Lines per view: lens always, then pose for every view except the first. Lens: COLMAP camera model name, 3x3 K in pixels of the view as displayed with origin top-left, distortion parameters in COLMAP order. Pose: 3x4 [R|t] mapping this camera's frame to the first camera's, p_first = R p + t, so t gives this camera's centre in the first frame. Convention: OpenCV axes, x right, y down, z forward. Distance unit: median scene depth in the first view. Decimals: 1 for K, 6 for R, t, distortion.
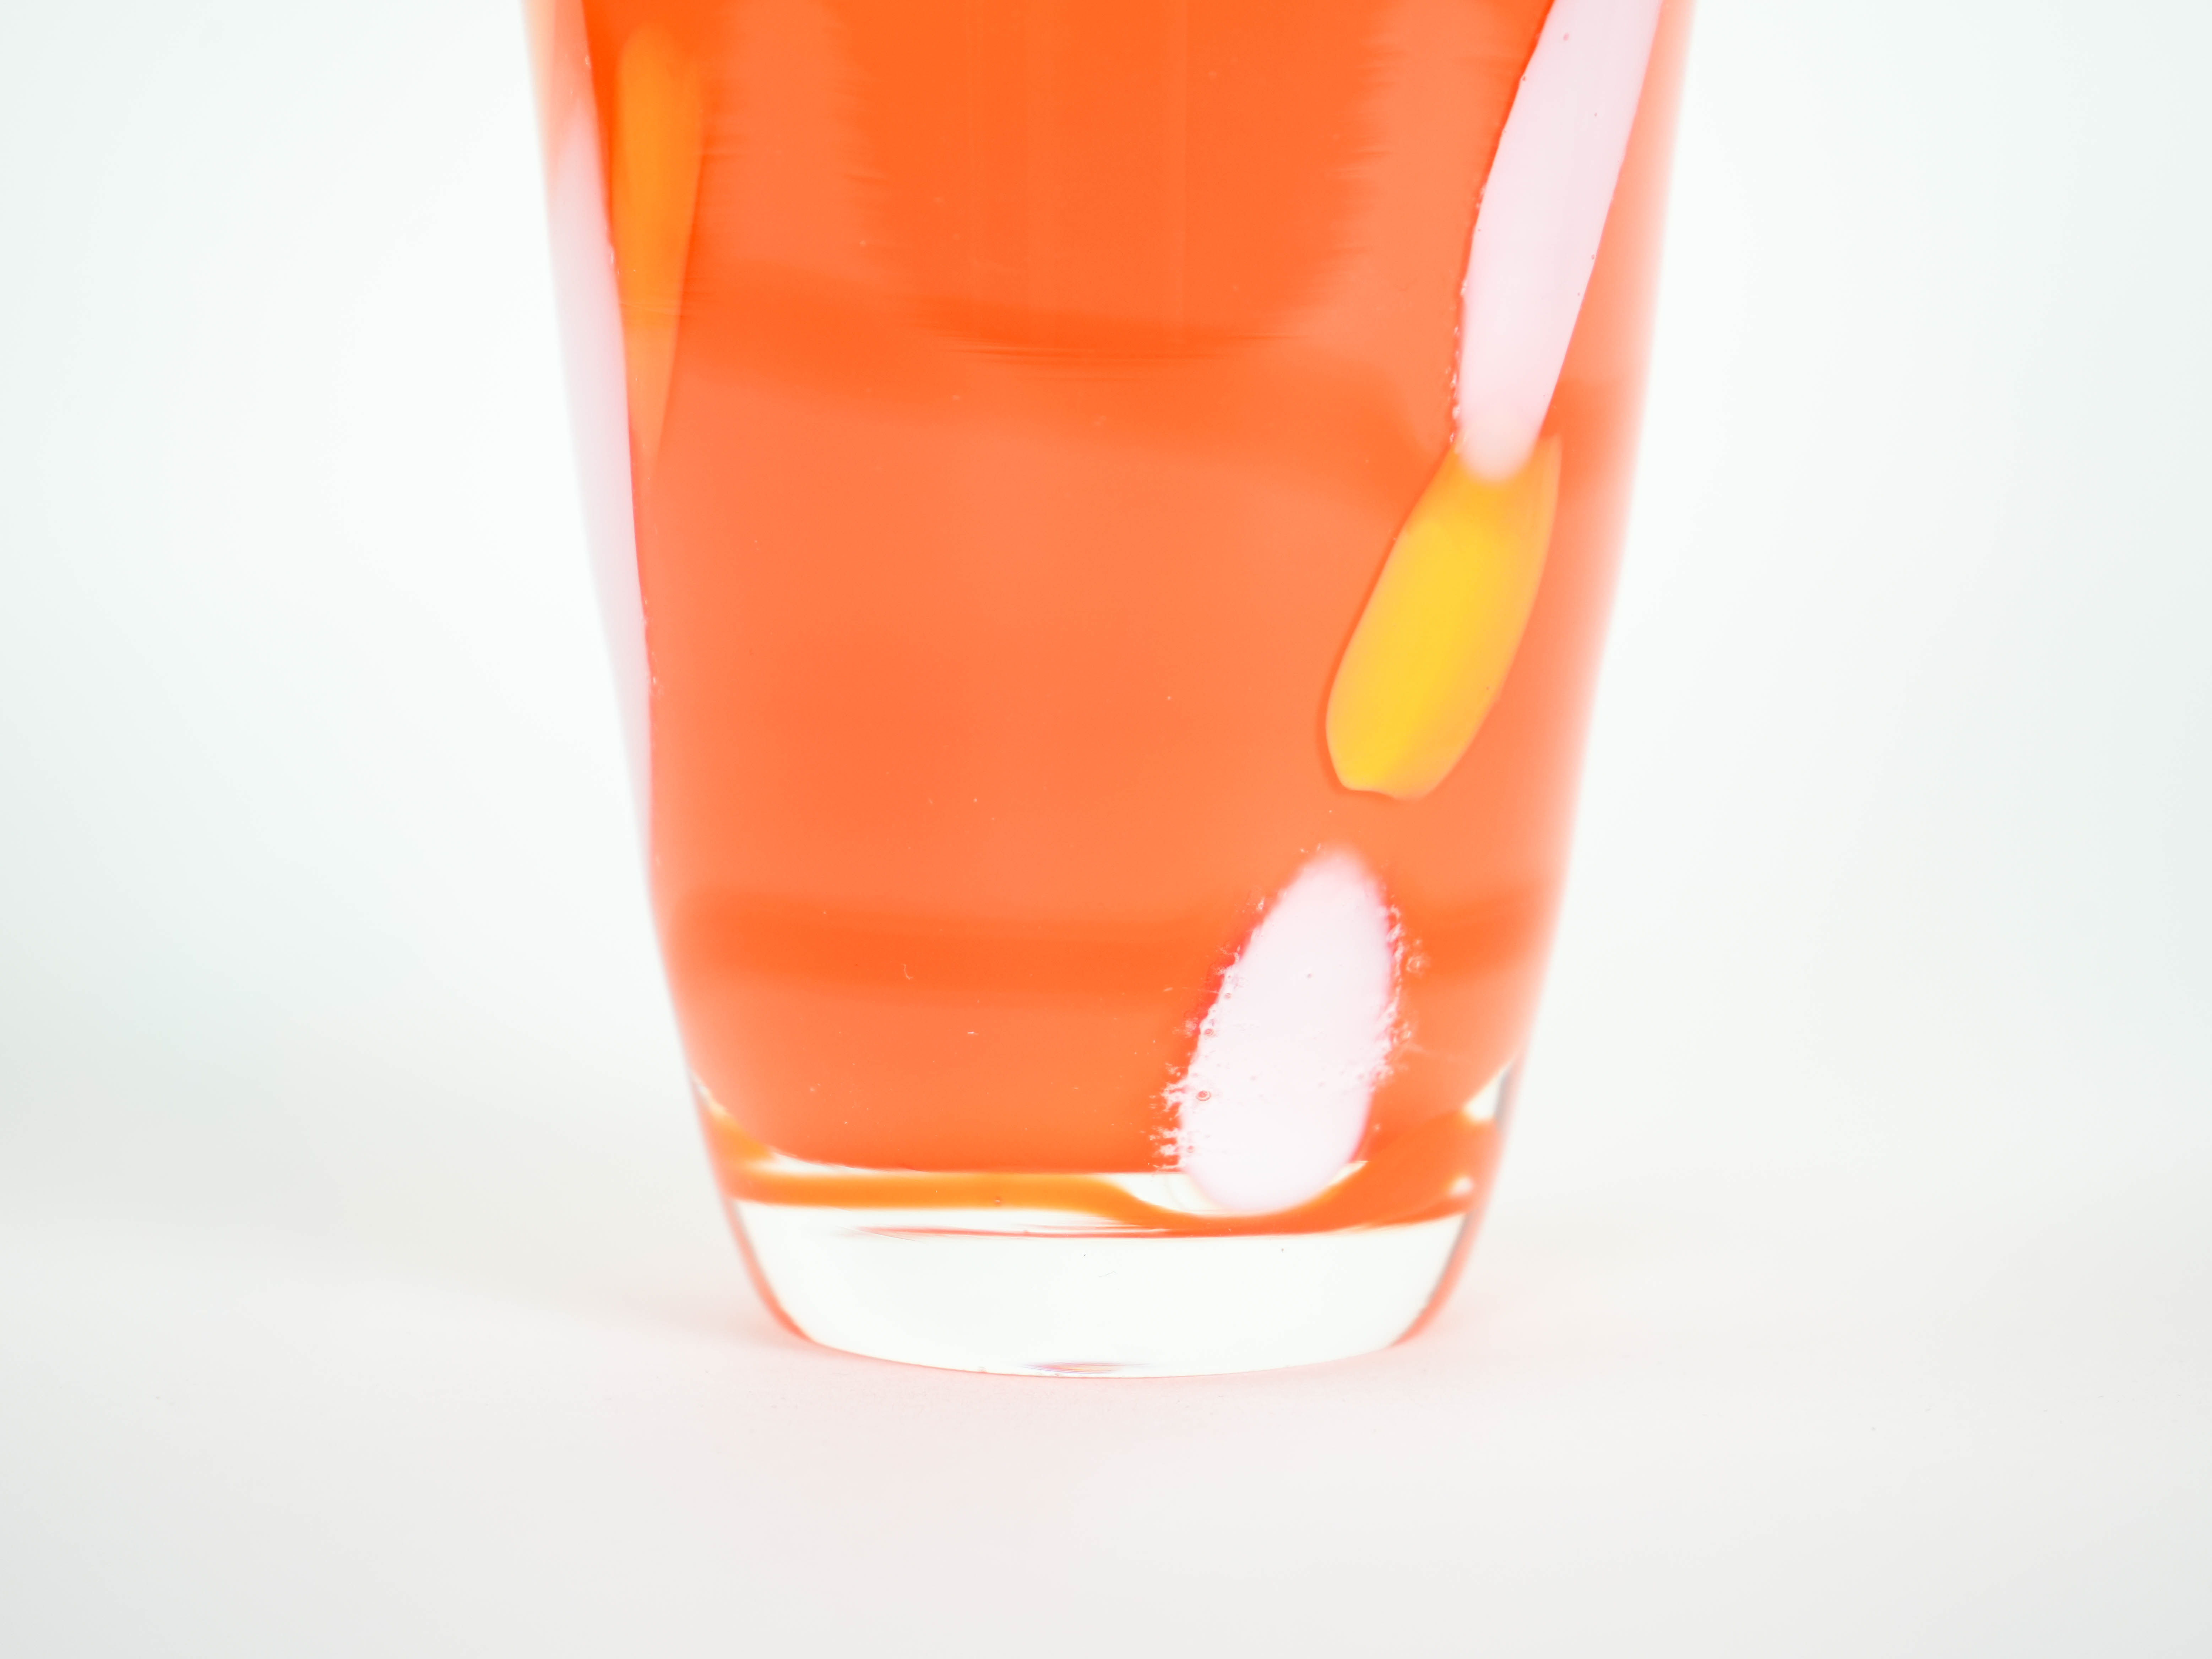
lens RADIAL K [[4449.7, 0, 1106.0], [0, 4449.7, 829.5], [0, 0, 1]] dist [0.265724, -0.006860]
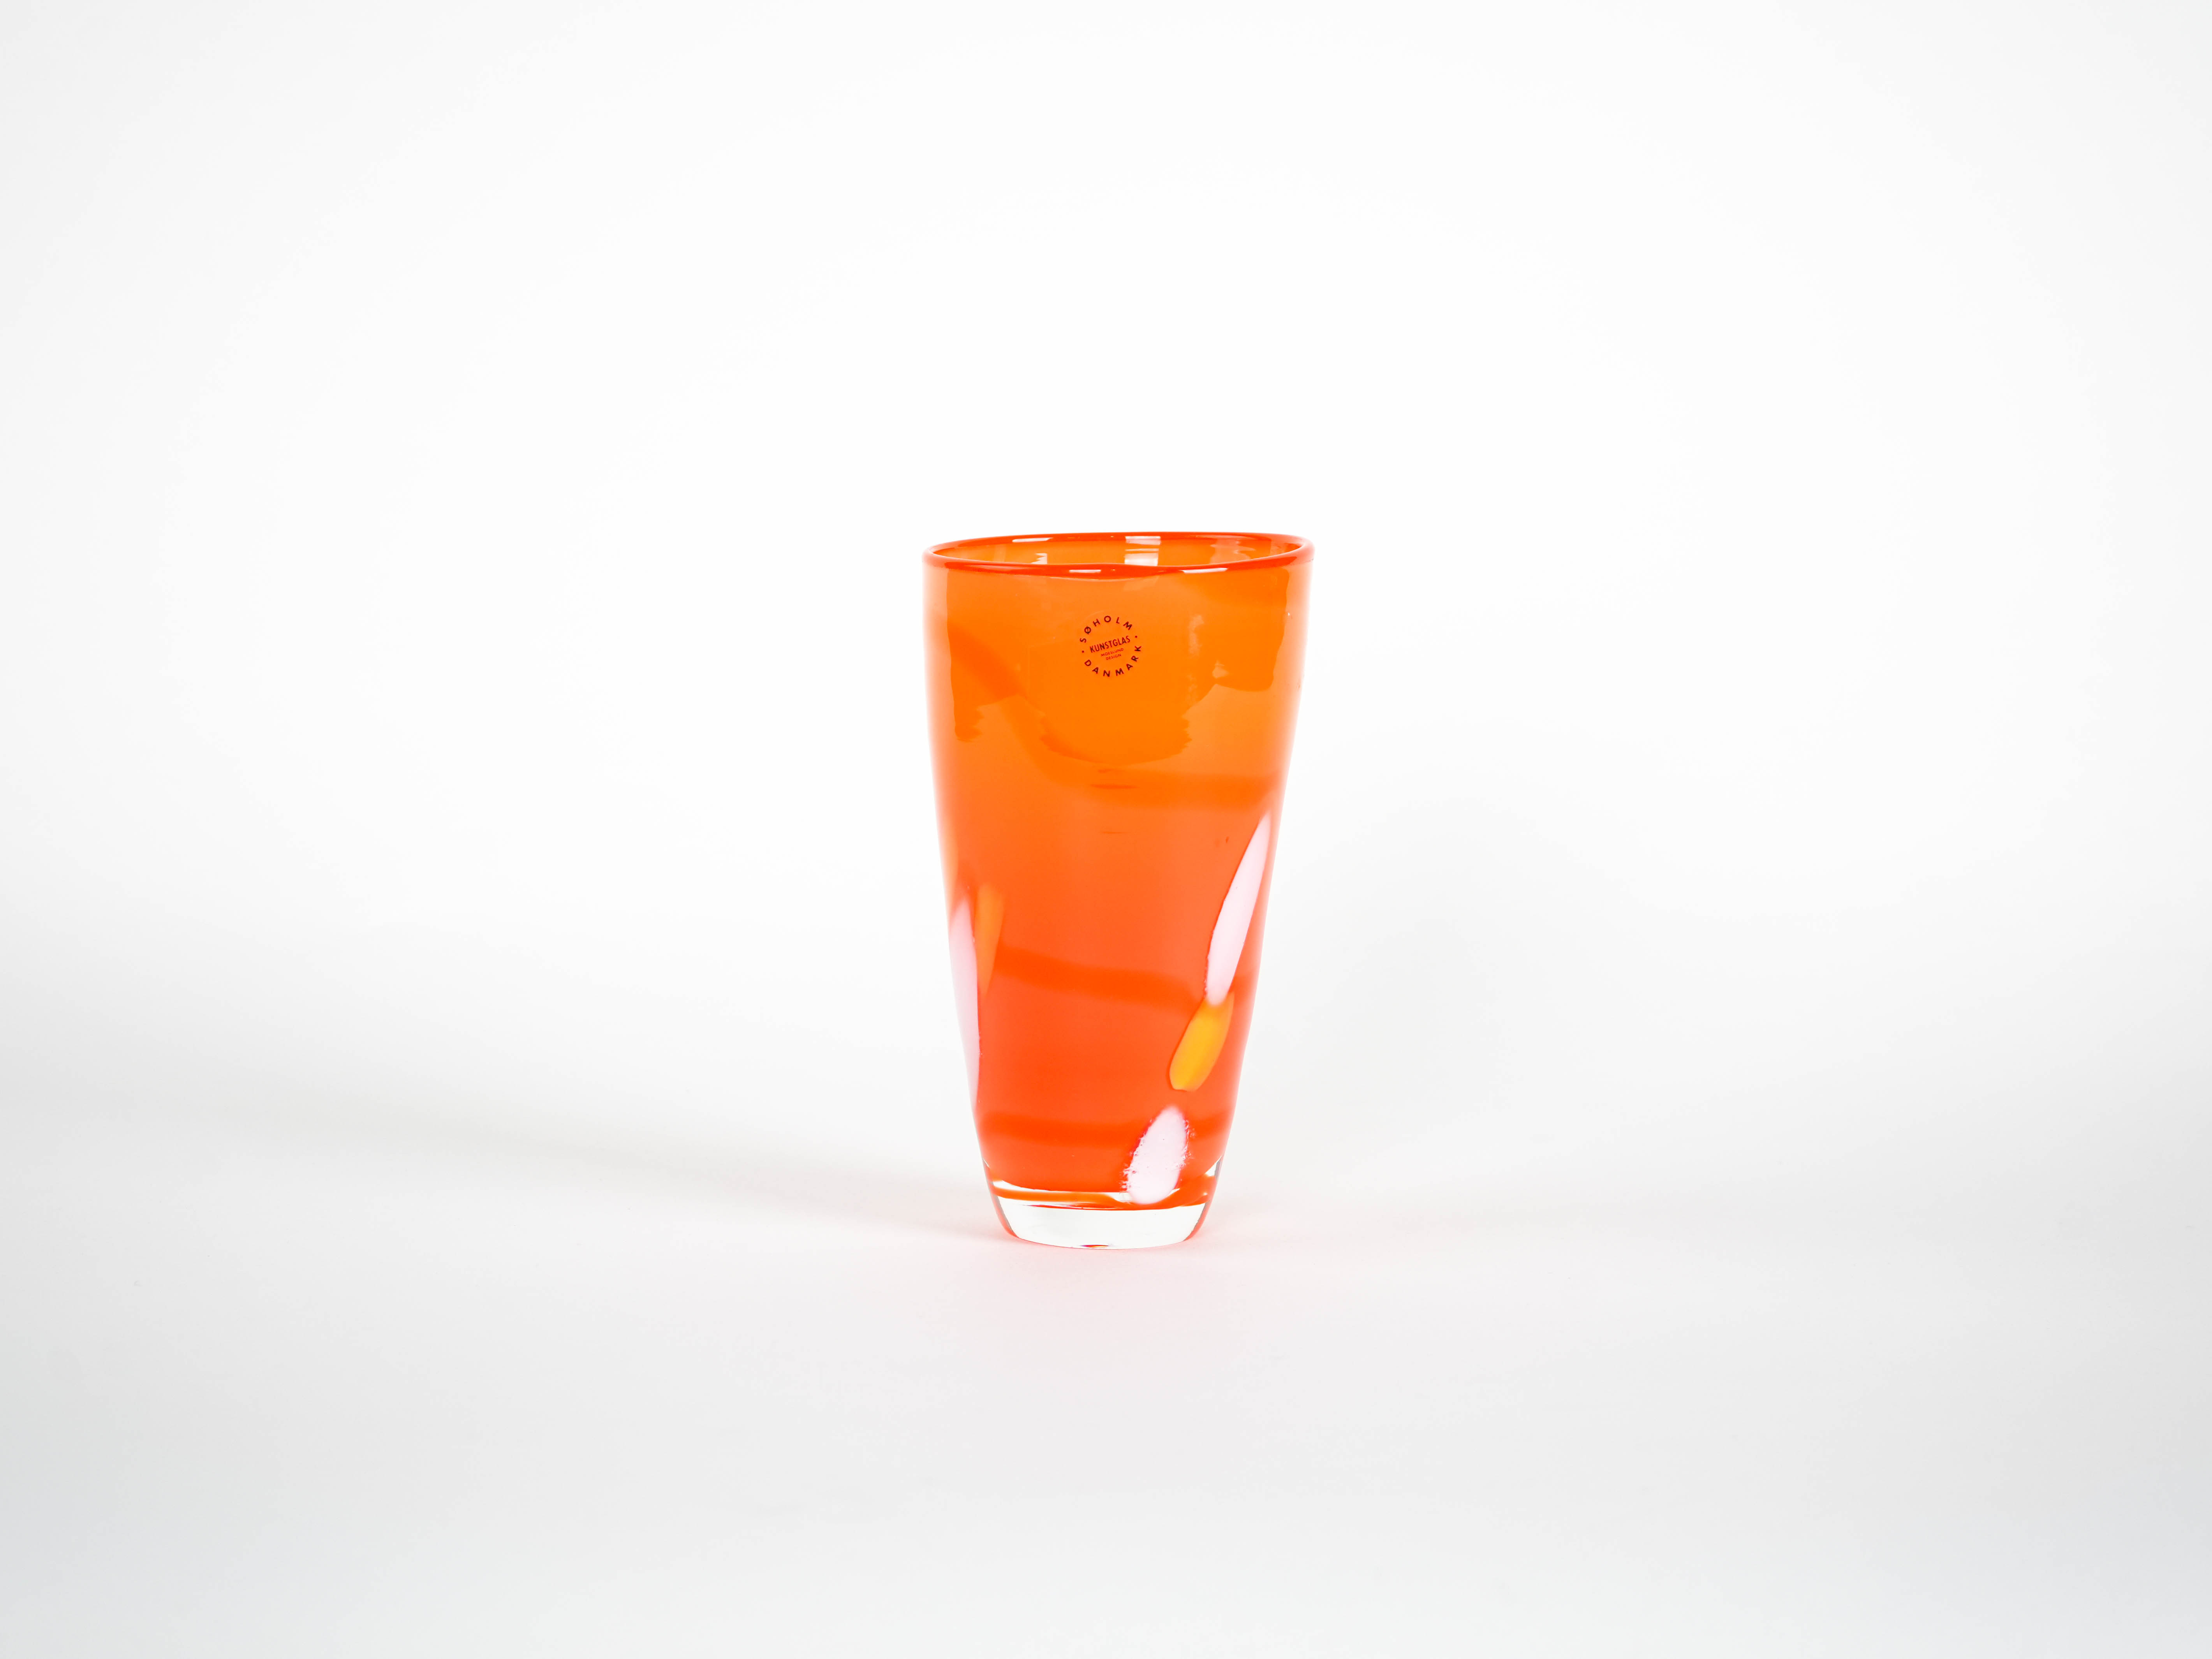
lens RADIAL K [[4129.2, 0, 1106.0], [0, 4129.2, 829.5], [0, 0, 1]] dist [-0.025695, -0.012792]
pose [[0.998747, 0.014412, 0.047919, -0.165726], [-0.015259, 0.999733, 0.017354, -0.276381], [-0.047656, -0.018063, 0.998700, -2.347677]]
